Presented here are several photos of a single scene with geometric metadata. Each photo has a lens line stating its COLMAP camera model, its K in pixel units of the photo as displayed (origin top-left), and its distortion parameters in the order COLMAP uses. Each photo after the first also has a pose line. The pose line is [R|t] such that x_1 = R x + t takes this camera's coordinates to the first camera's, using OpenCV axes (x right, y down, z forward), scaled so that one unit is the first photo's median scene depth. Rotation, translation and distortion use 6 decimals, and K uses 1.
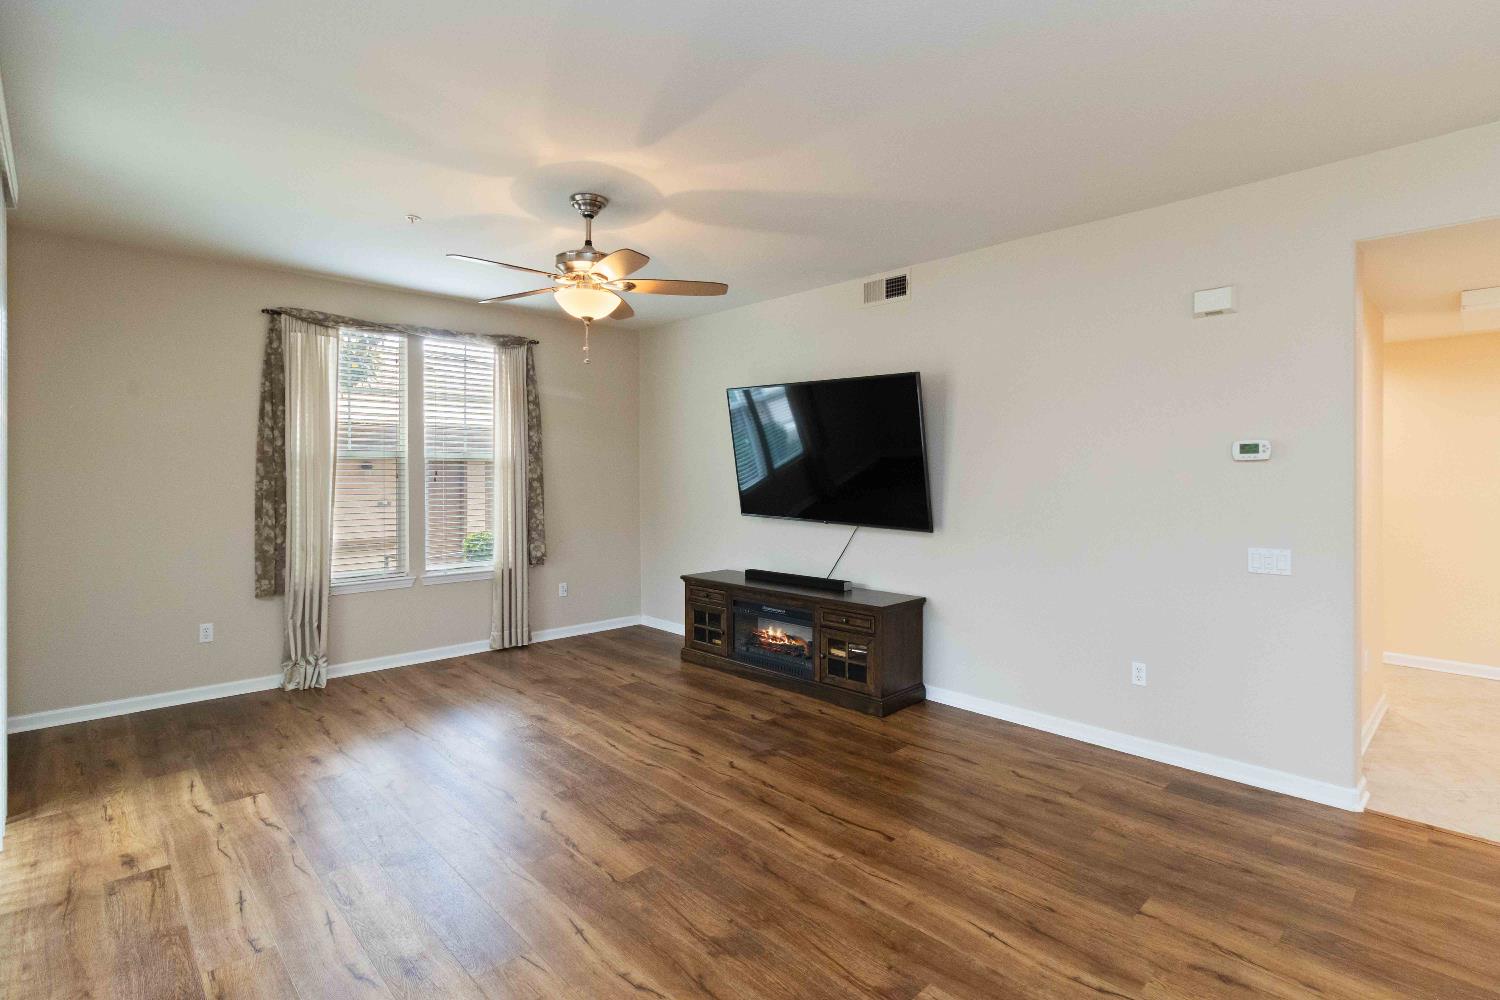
lens RADIAL K [[717.6, 0, 738.4], [0, 717.6, 488.8], [0, 0, 1]] dist [0.007309, 0.000405]
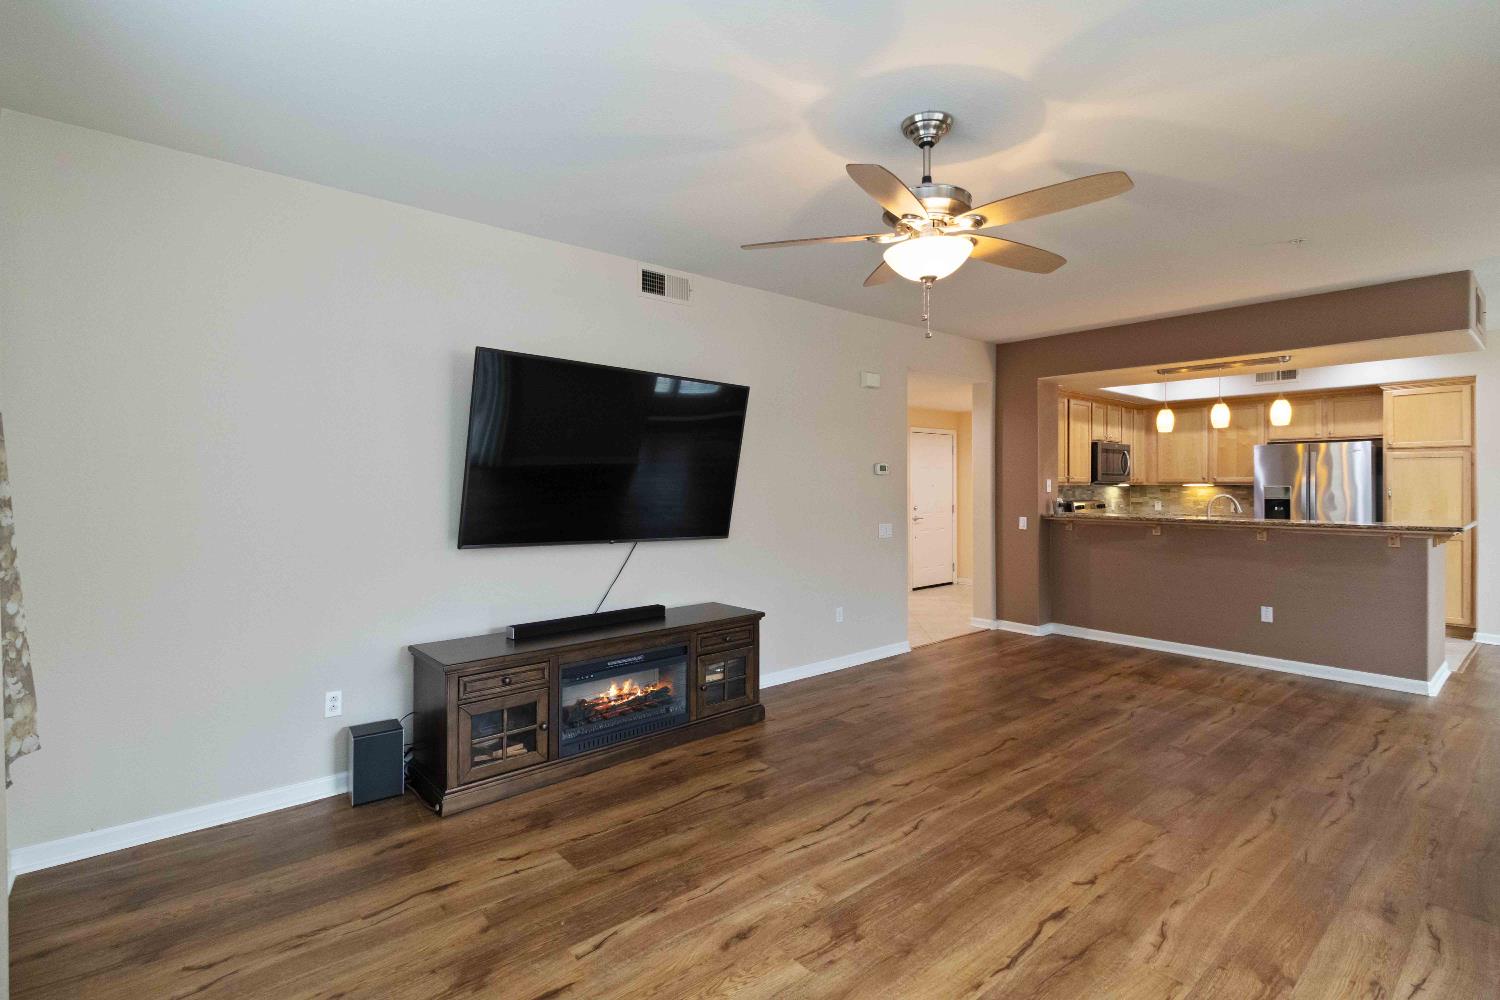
lens RADIAL K [[717.6, 0, 731.0], [0, 717.6, 484.9], [0, 0, 1]] dist [0.007309, 0.000405]
pose [[0.043871, 0.002266, 0.999035, -0.794235], [0.022355, 0.999745, -0.003249, -0.013470], [-0.998787, 0.022476, 0.043809, 0.957154]]
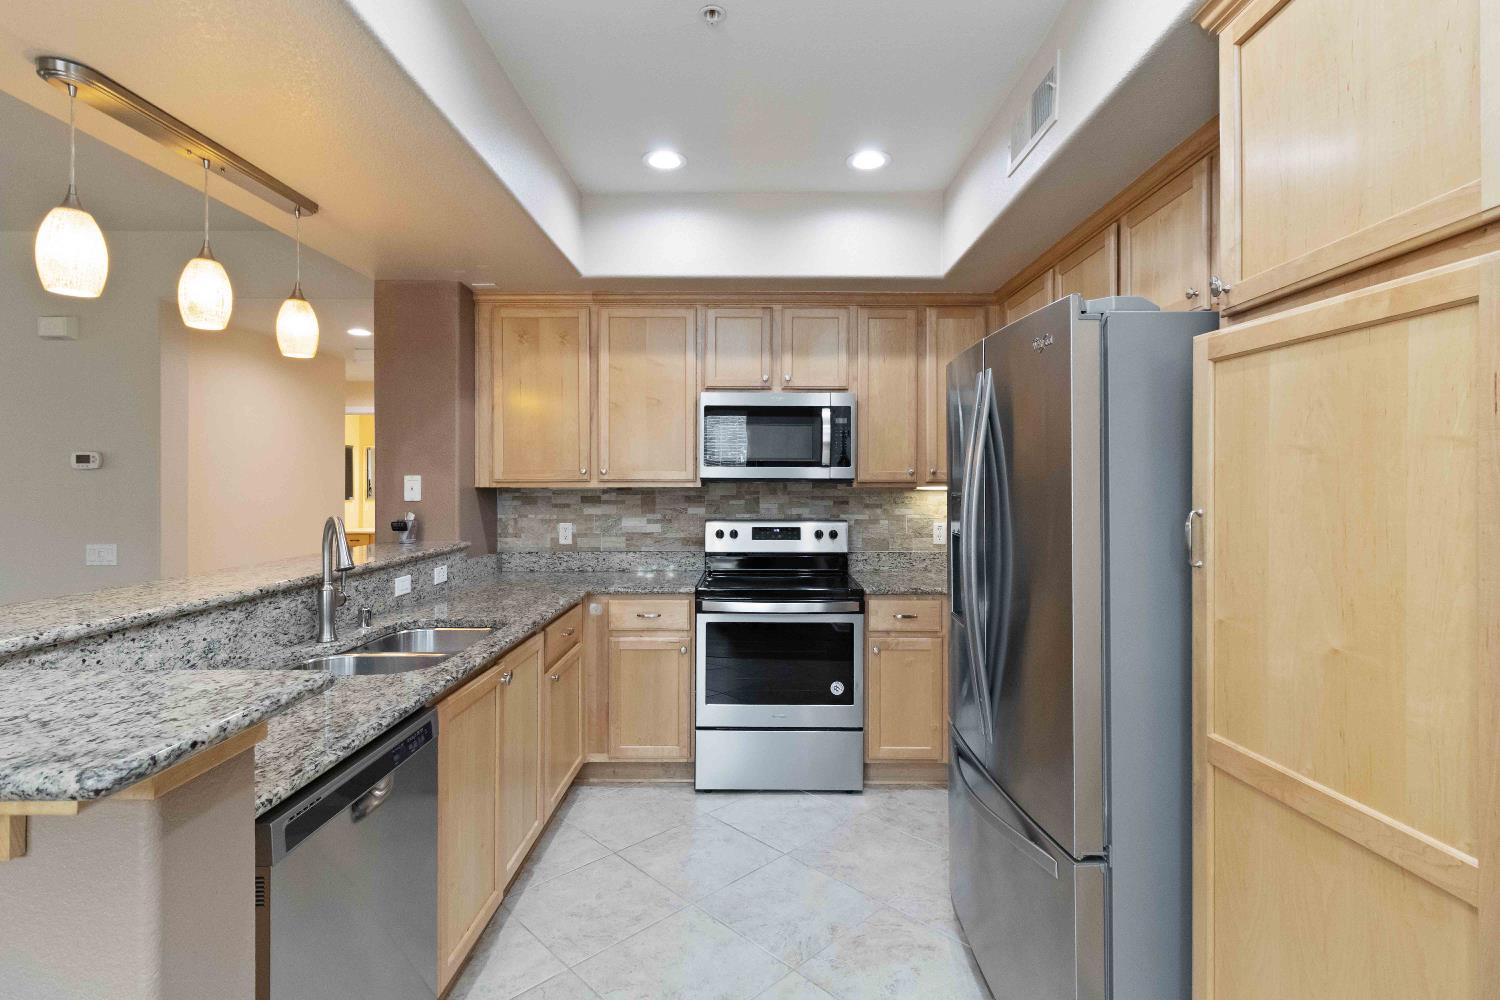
lens RADIAL K [[717.6, 0, 750.0], [0, 717.6, 487.2], [0, 0, 1]] dist [0.007309, 0.000405]
pose [[0.697082, -0.005263, 0.716972, 0.443371], [0.015096, 0.999859, -0.007337, 0.009978], [-0.716832, 0.015938, 0.697063, -0.415673]]
